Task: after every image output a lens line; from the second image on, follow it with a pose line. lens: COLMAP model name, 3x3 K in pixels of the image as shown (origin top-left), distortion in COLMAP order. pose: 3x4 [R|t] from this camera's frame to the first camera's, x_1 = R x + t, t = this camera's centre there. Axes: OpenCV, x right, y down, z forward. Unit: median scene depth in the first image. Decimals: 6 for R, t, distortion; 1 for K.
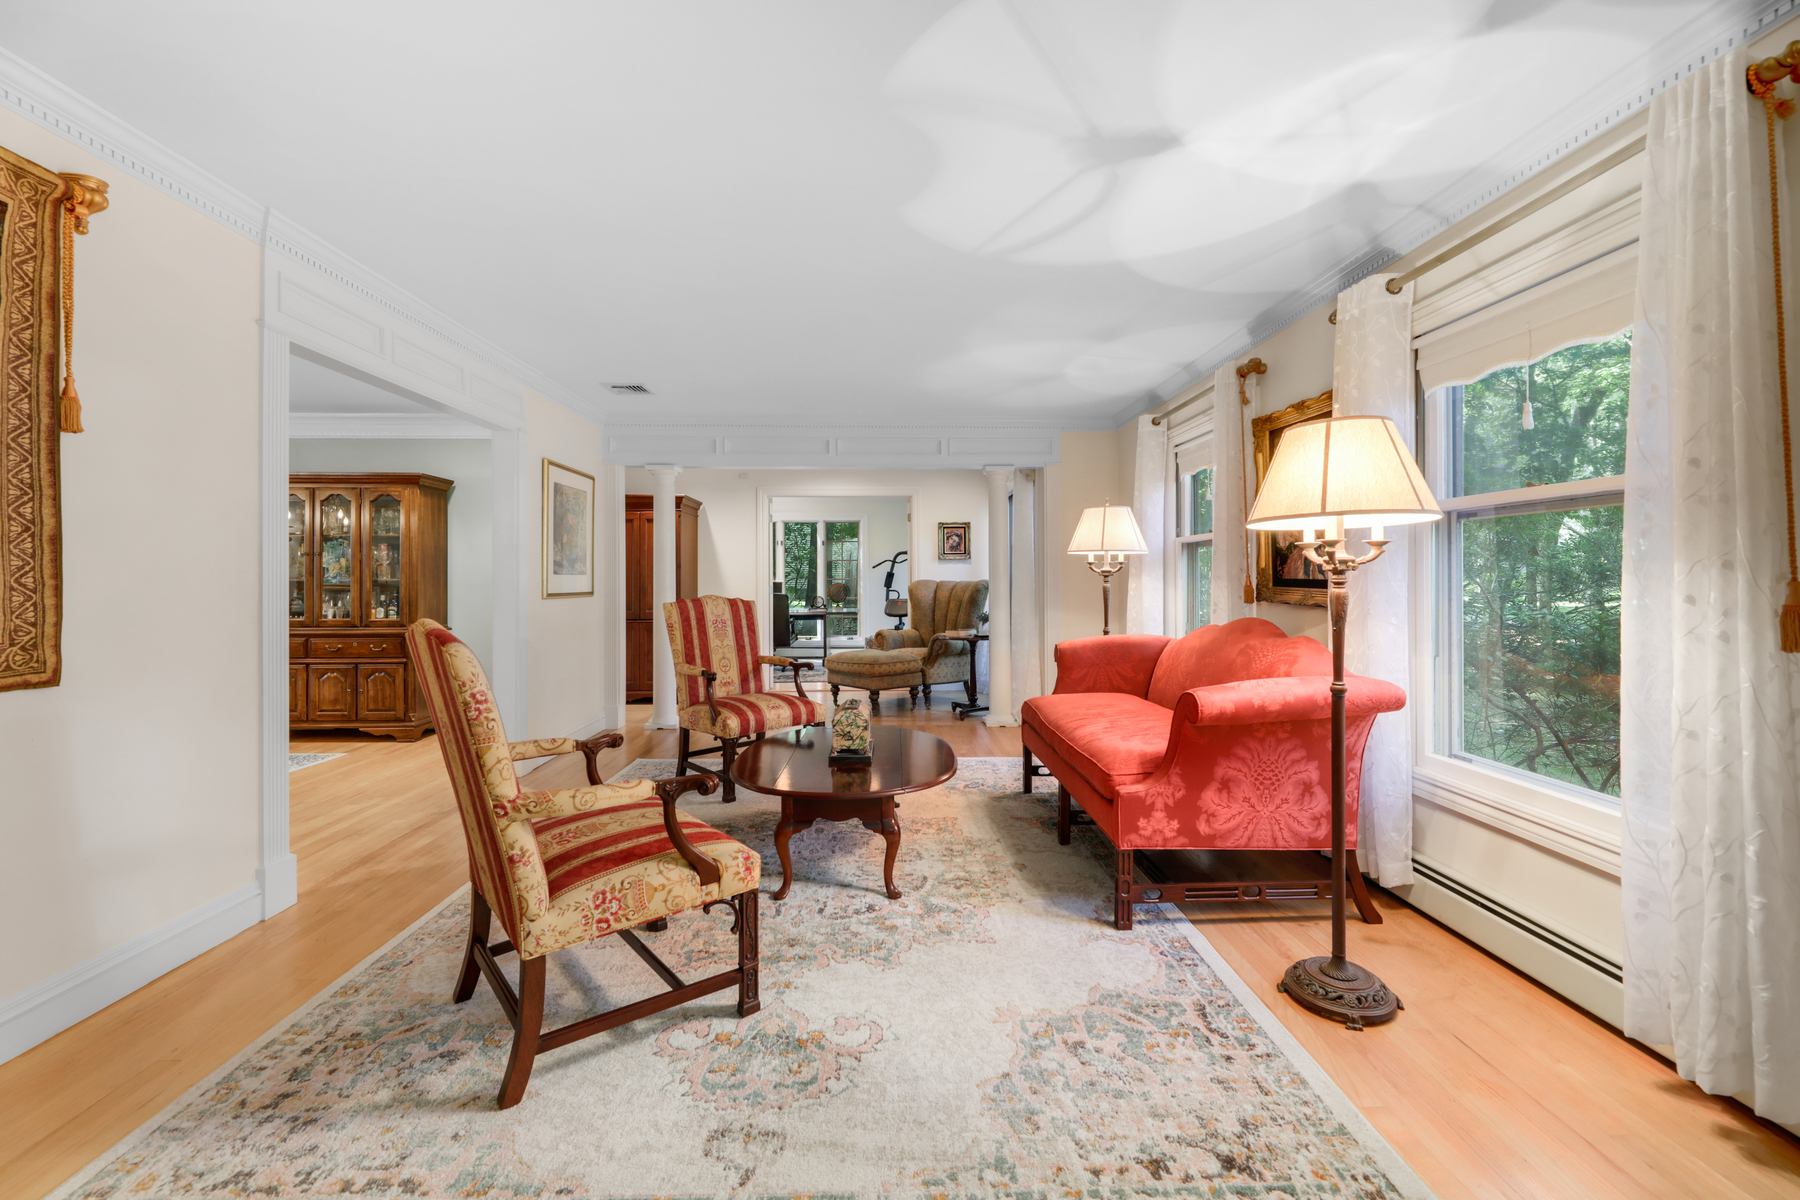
lens RADIAL K [[730.2, 0, 906.3], [0, 730.2, 582.2], [0, 0, 1]] dist [0.000572, -0.004500]
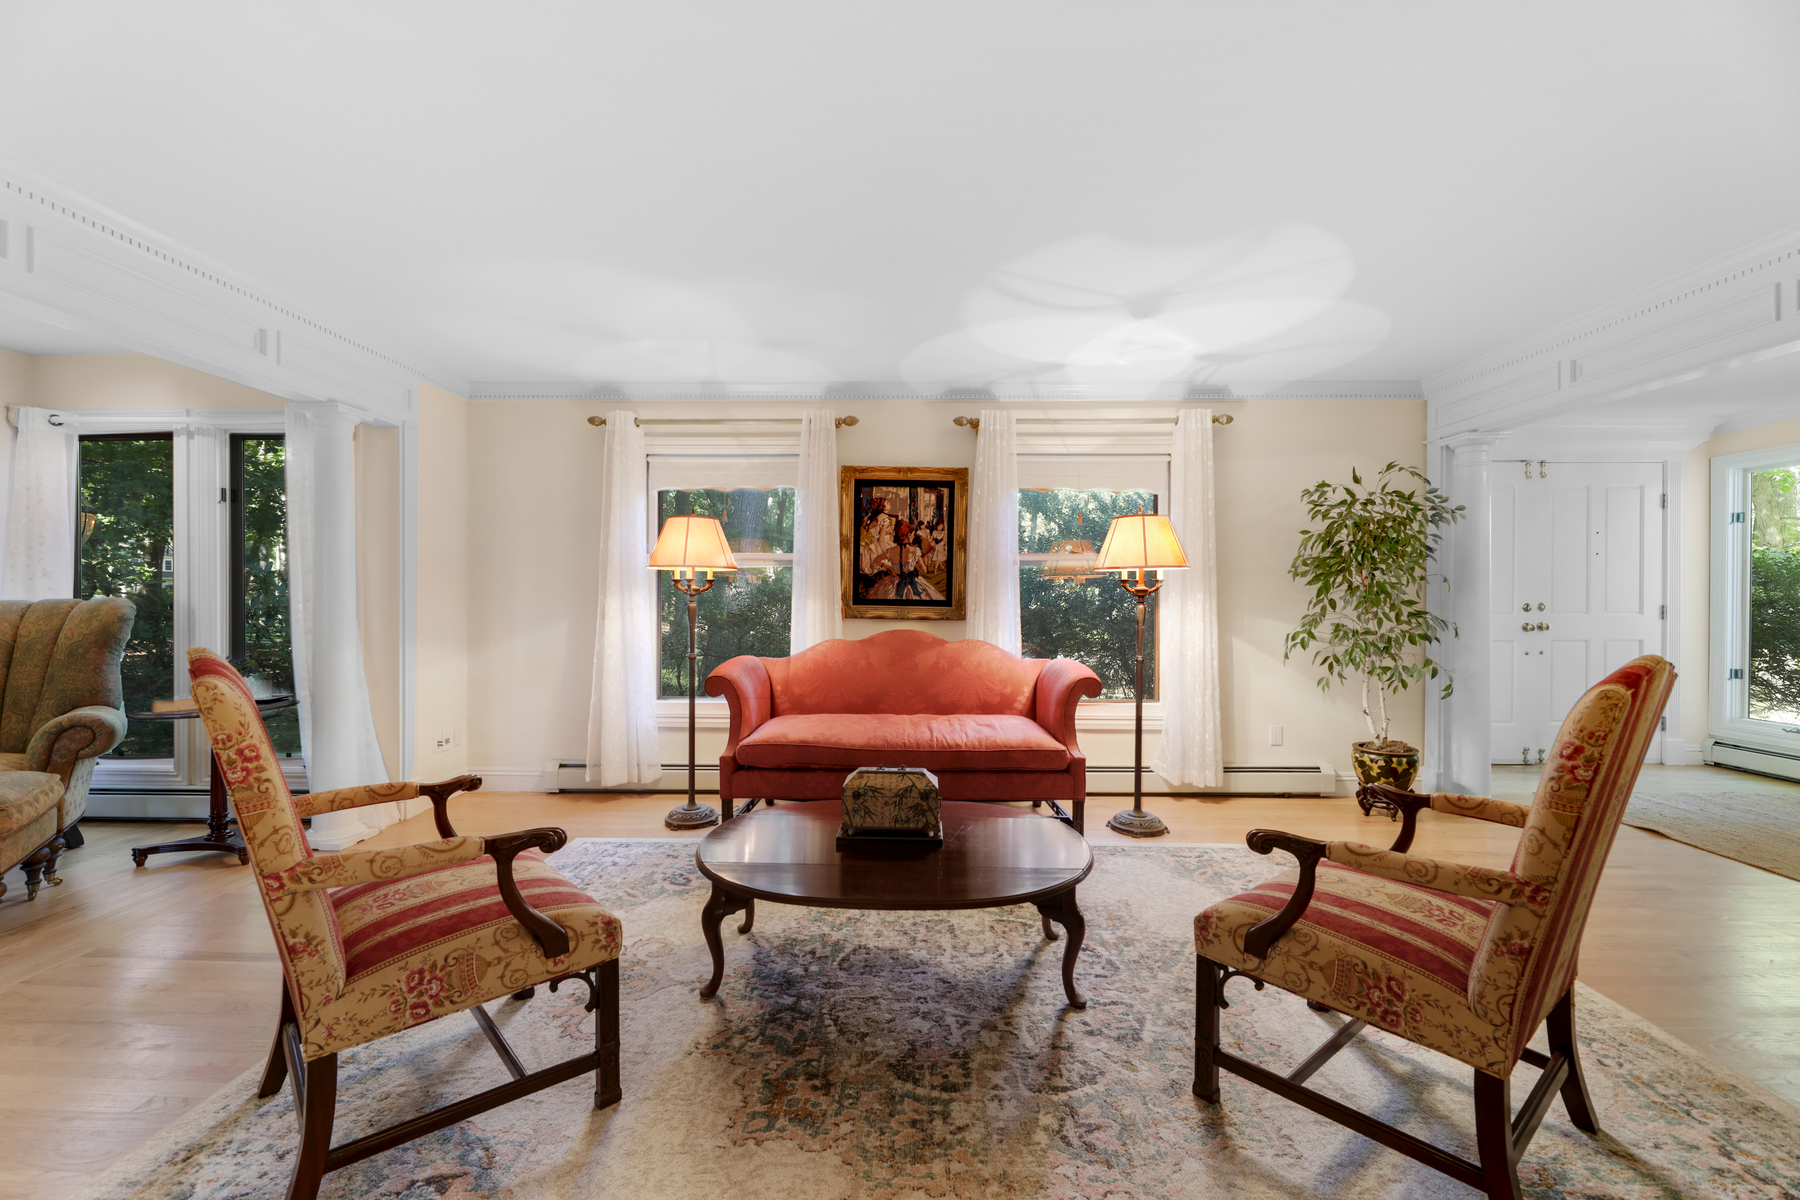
lens RADIAL K [[730.0, 0, 894.1], [0, 730.0, 602.8], [0, 0, 1]] dist [0.001312, -0.003475]
pose [[0.053886, -0.006241, 0.998528, -1.037804], [0.000603, 0.999980, 0.006217, -0.007878], [-0.998547, 0.000267, 0.053889, 1.238885]]
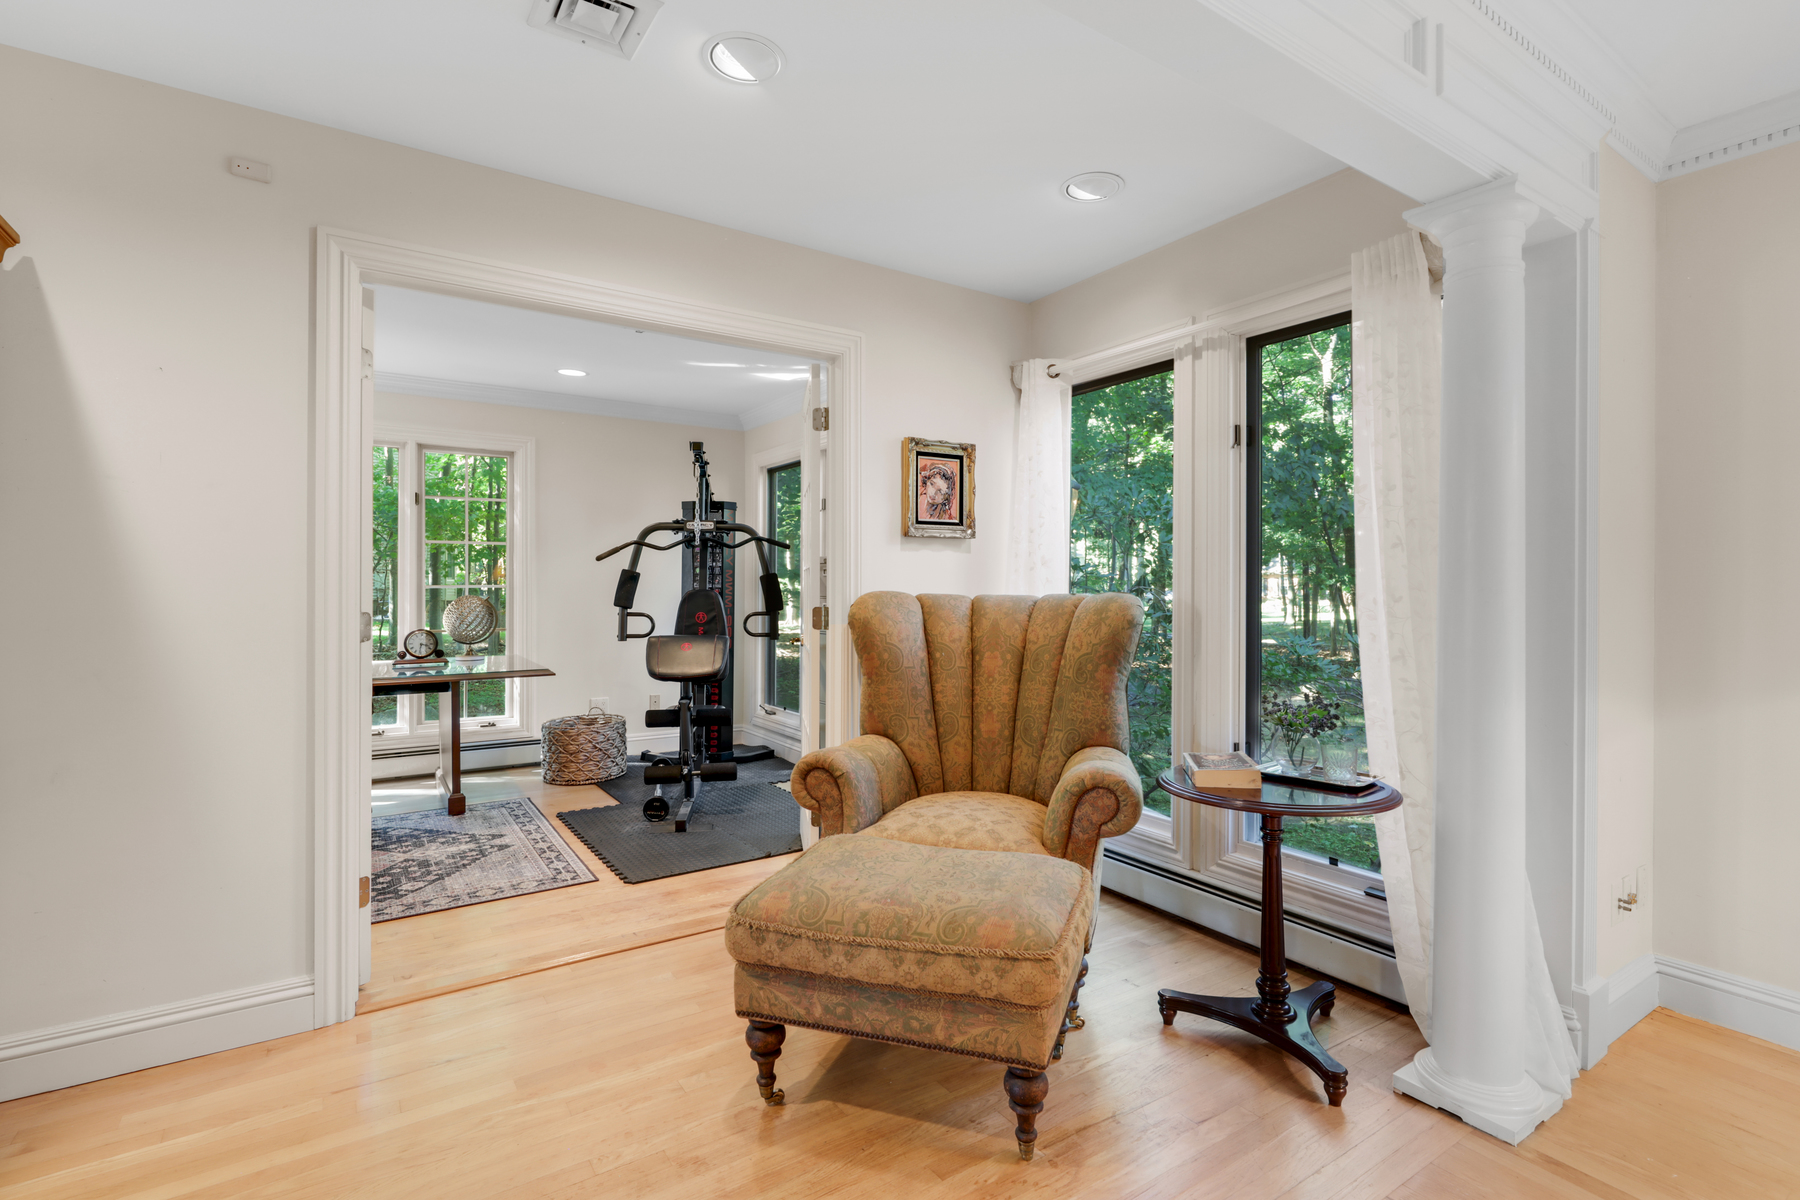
lens RADIAL K [[855.8, 0, 903.1], [0, 855.8, 594.2], [0, 0, 1]] dist [0.000467, 0.000053]
pose [[0.851668, 0.003428, 0.524070, -0.581635], [-0.005471, 0.999982, 0.002349, -0.009078], [-0.524052, -0.004868, 0.851672, 1.975342]]
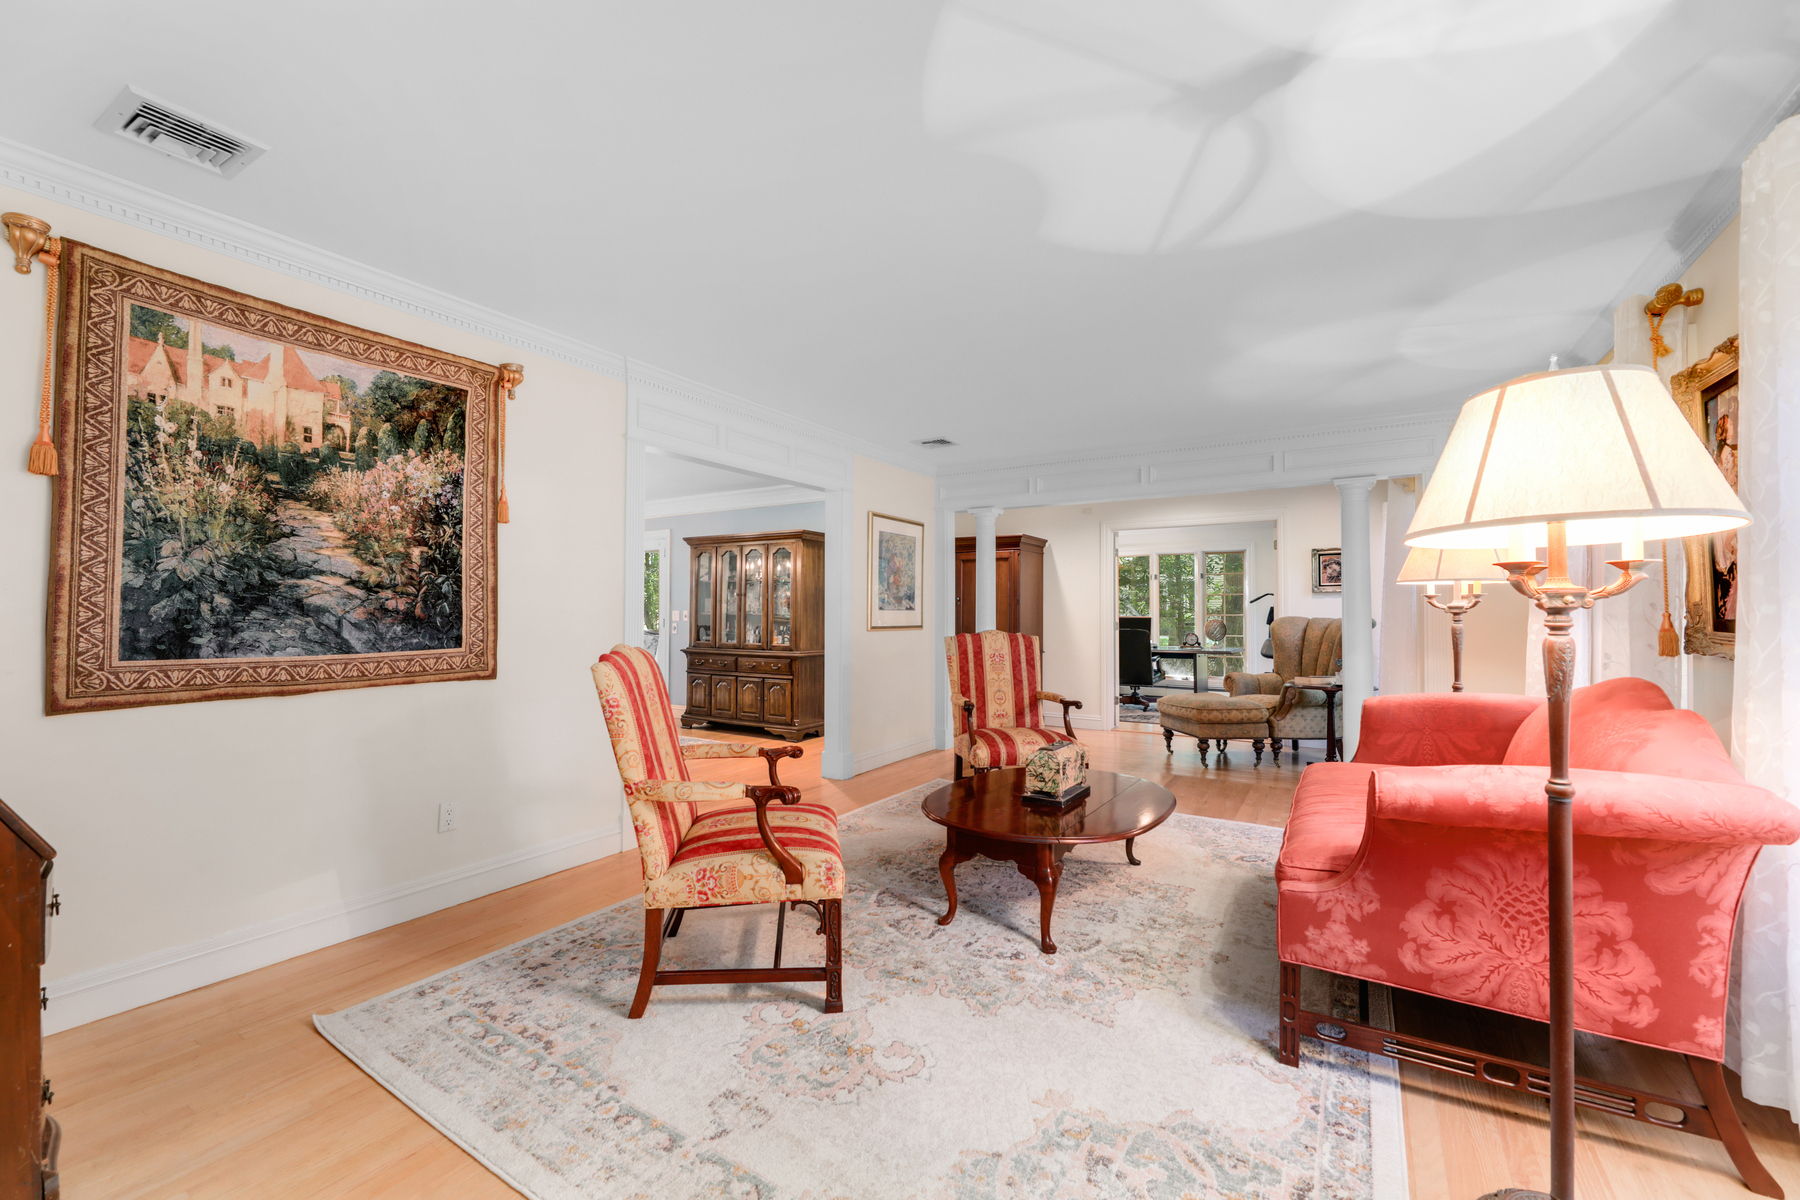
lens RADIAL K [[727.7, 0, 902.4], [0, 727.7, 606.3], [0, 0, 1]] dist [0.000681, -0.004875]
pose [[0.832299, -0.001414, -0.554325, 0.377788], [-0.006657, 0.999899, -0.012546, -0.004851], [0.554287, 0.014132, 0.832205, 0.108792]]
